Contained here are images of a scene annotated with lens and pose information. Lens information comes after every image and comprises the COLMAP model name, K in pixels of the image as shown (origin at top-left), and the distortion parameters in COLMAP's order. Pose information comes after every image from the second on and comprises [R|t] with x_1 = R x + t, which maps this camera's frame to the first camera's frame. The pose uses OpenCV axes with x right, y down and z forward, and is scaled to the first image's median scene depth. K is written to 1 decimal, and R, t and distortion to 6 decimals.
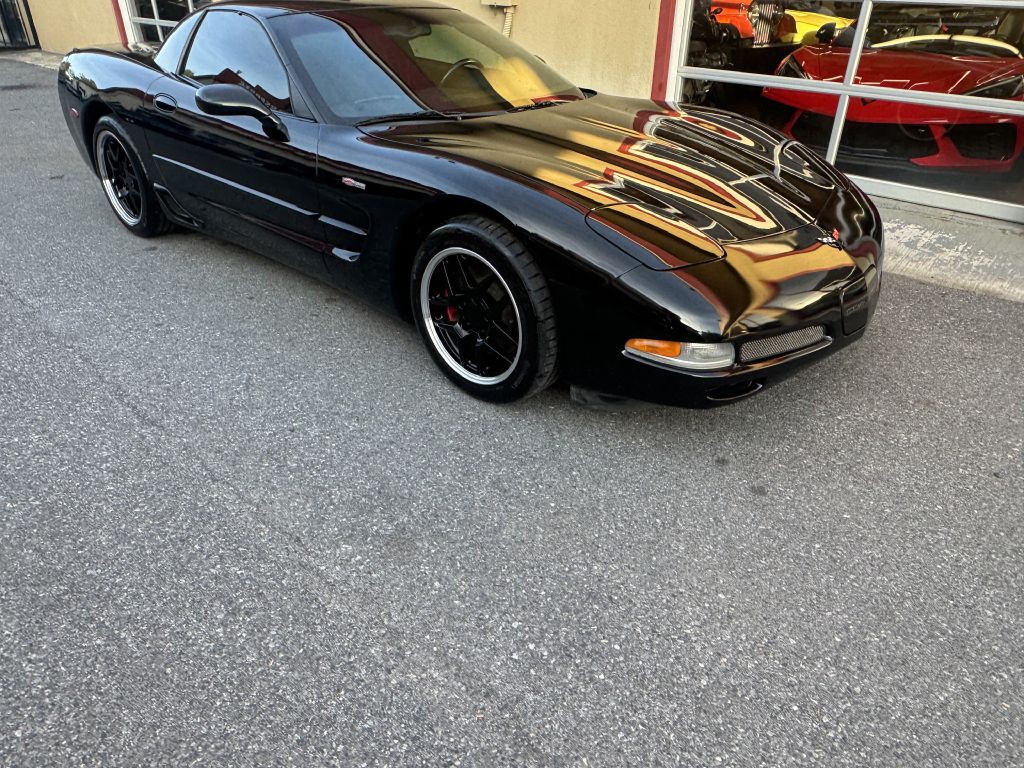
lens RADIAL K [[698.1, 0, 511.8], [0, 698.1, 380.3], [0, 0, 1]] dist [-0.004737, 0.005359]
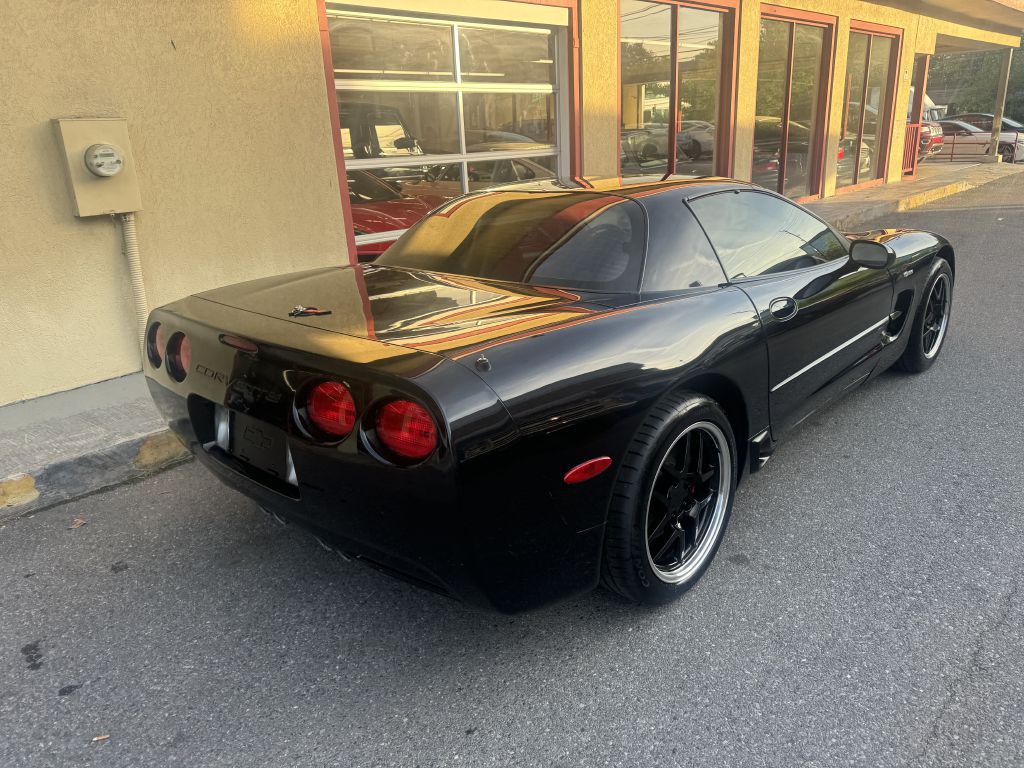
lens RADIAL K [[724.3, 0, 517.3], [0, 724.3, 374.1], [0, 0, 1]] dist [0.018079, -0.015142]
pose [[0.023542, -0.328827, 0.944097, -1.848208], [0.544901, 0.795973, 0.263648, -1.025457], [-0.838170, 0.508232, 0.197917, 1.634136]]
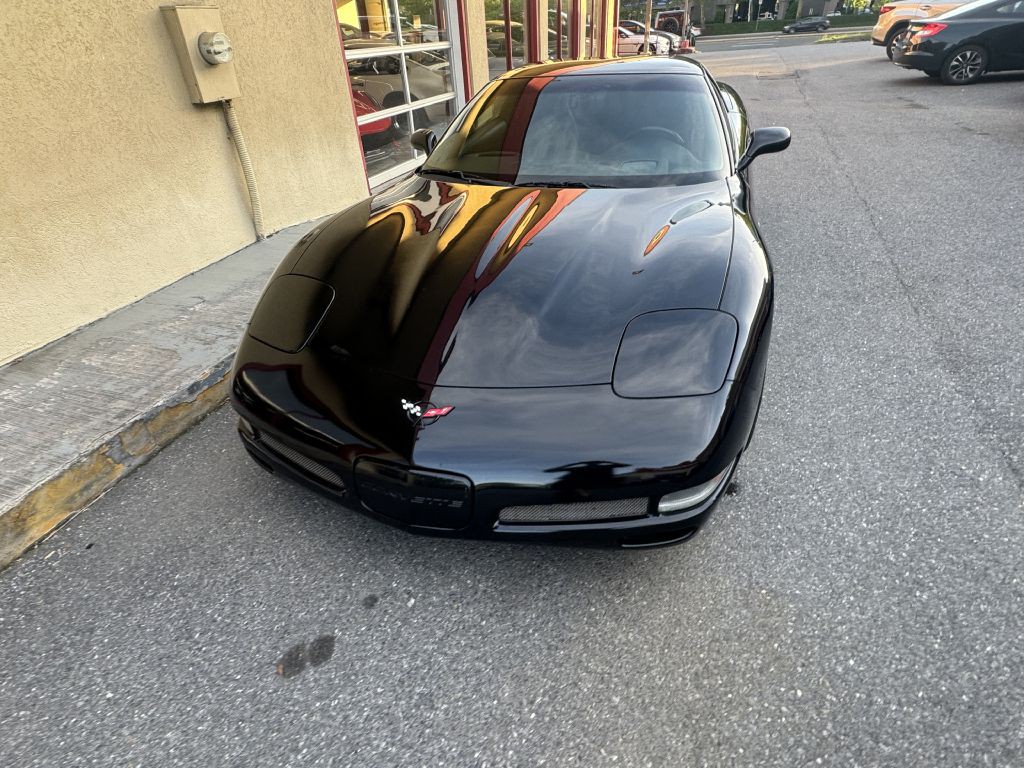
lens RADIAL K [[549.3, 0, 511.1], [0, 549.3, 381.7], [0, 0, 1]] dist [0.000868, -0.001360]
pose [[-0.384491, -0.498867, 0.776723, -1.978307], [0.503319, 0.592046, 0.629406, -1.505336], [-0.773845, 0.632941, 0.023453, 2.455163]]
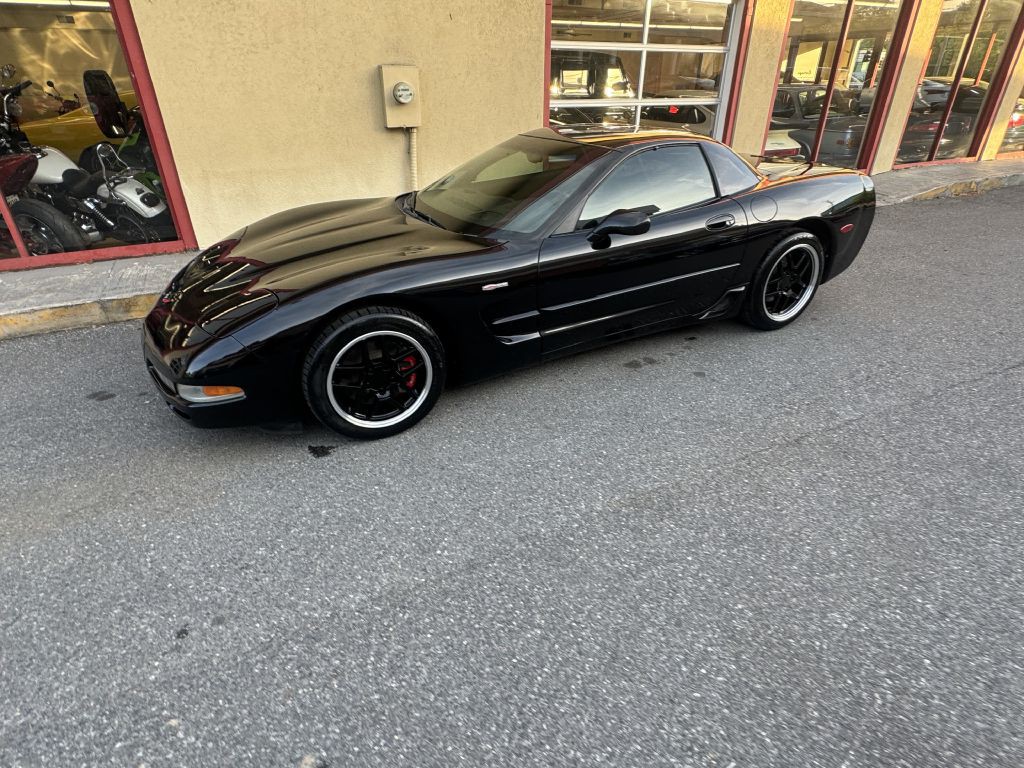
lens RADIAL K [[547.3, 0, 512.5], [0, 547.3, 383.7], [0, 0, 1]] dist [-0.001094, 0.000402]
pose [[0.372867, -0.463446, 0.803858, -2.209069], [0.474309, 0.839793, 0.264157, -0.902298], [-0.797497, 0.282782, 0.532948, 1.354198]]
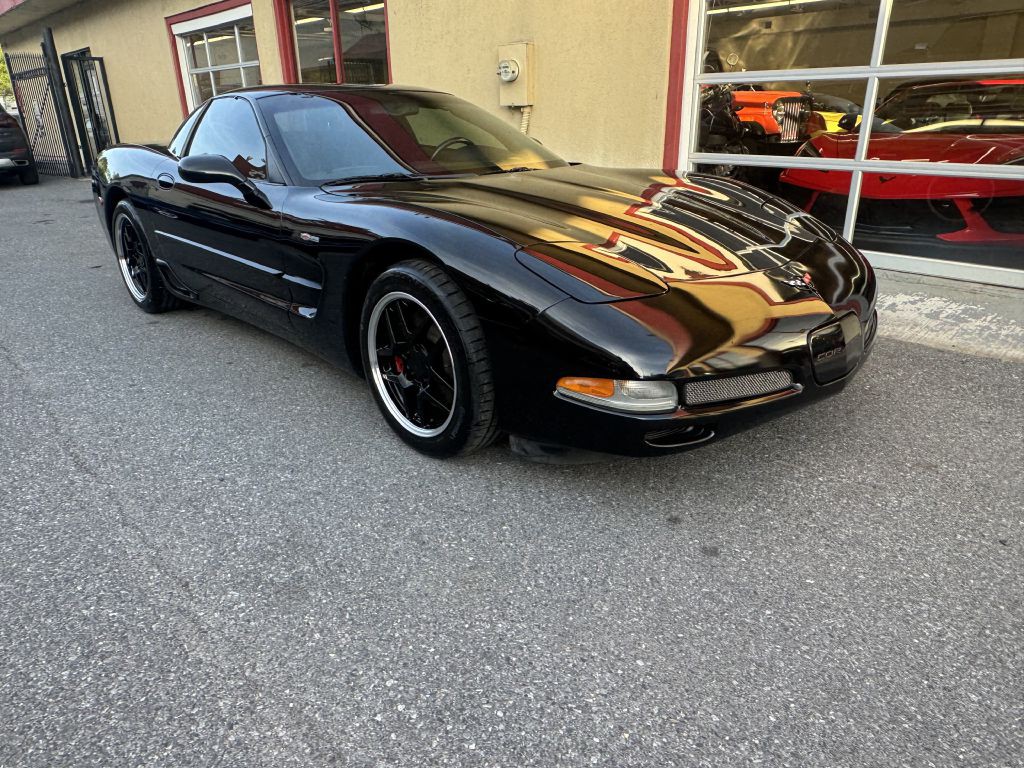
lens RADIAL K [[699.5, 0, 500.2], [0, 699.5, 387.5], [0, 0, 1]] dist [-0.002332, 0.004149]
pose [[0.995163, 0.004287, -0.098148, 0.163145], [-0.018448, 0.989430, -0.143835, 0.079177], [0.096494, 0.144950, 0.984723, 0.075203]]
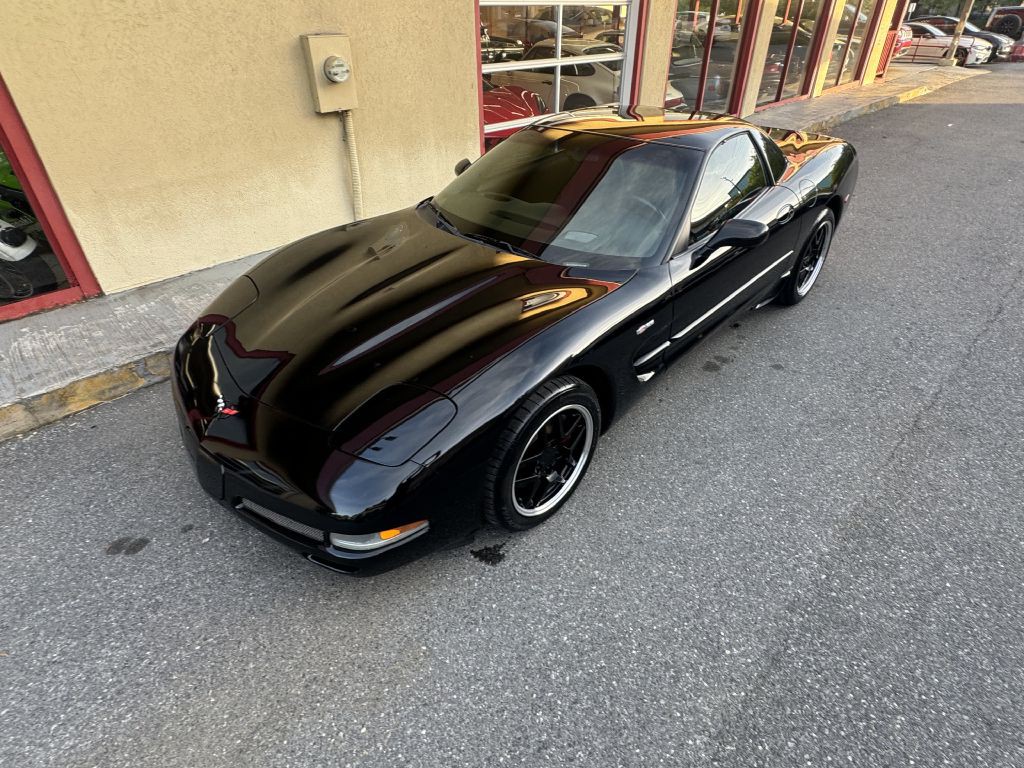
lens RADIAL K [[547.6, 0, 507.8], [0, 547.6, 383.6], [0, 0, 1]] dist [0.000345, -0.000696]
pose [[0.059475, -0.576006, 0.815279, -2.114979], [0.513985, 0.717809, 0.469648, -1.322129], [-0.855735, 0.391109, 0.338750, 1.849010]]
